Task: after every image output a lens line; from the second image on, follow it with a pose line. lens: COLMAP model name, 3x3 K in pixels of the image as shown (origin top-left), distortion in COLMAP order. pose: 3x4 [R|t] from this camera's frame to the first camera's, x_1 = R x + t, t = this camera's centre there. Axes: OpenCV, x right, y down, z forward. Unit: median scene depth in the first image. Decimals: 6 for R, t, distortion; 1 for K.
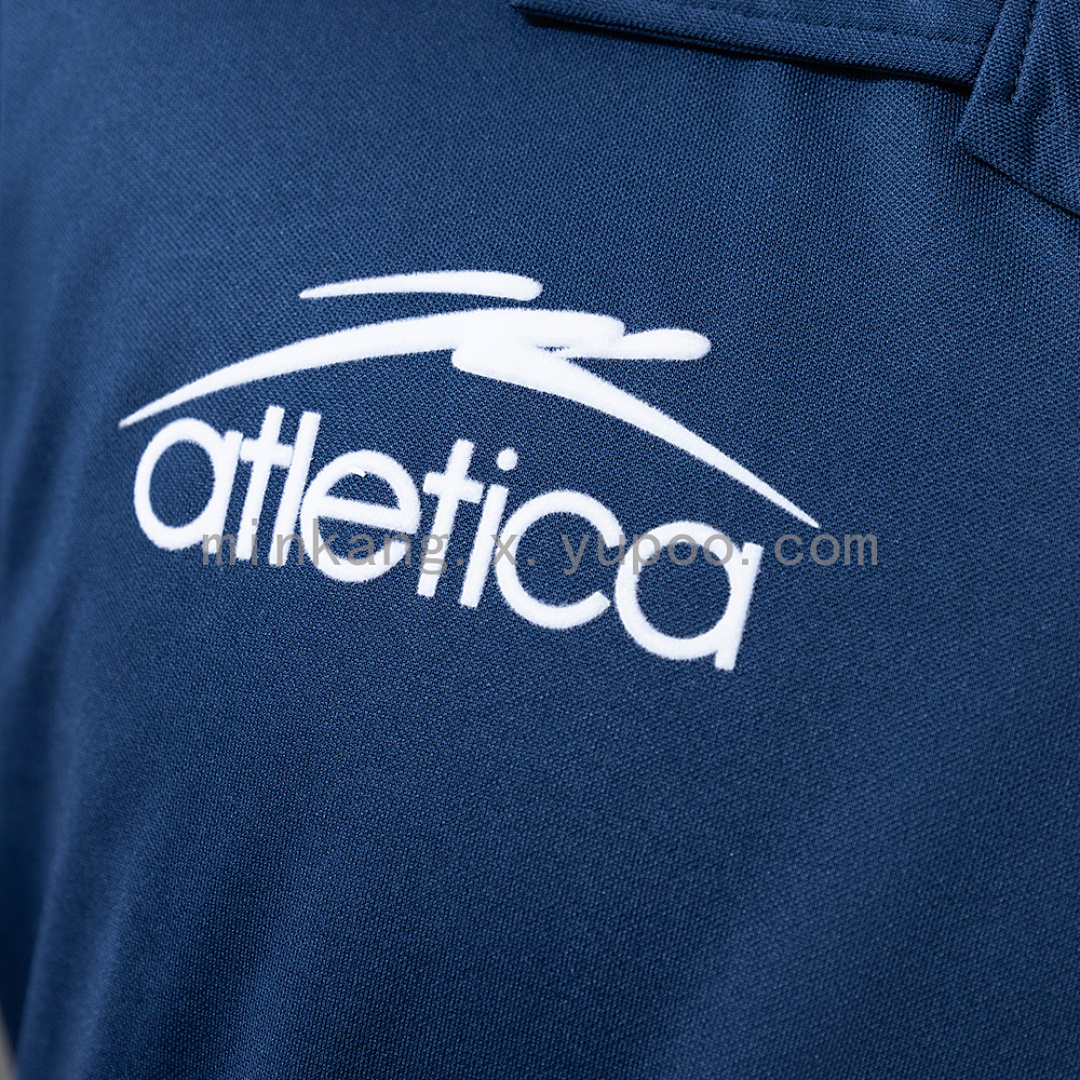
lens RADIAL K [[2312.3, 0, 540.8], [0, 2312.3, 541.2], [0, 0, 1]] dist [0.060648, 0.000000]
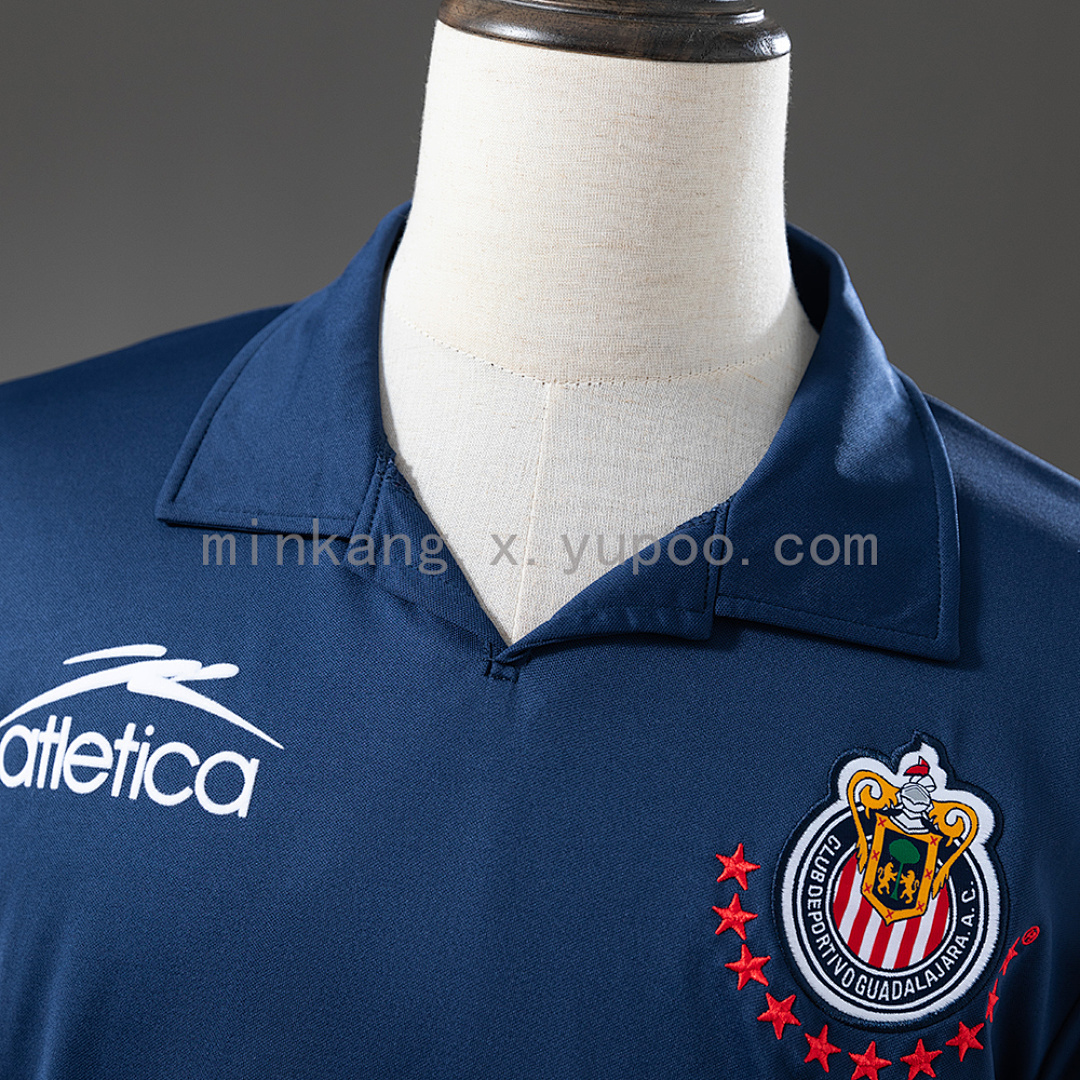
lens RADIAL K [[2312.3, 0, 539.3], [0, 2312.3, 541.7], [0, 0, 1]] dist [0.060648, 0.000000]
pose [[0.989695, -0.095102, -0.107053, 0.596594], [0.080630, 0.987935, -0.132225, 0.106751], [0.118336, 0.122231, 0.985422, -1.124467]]
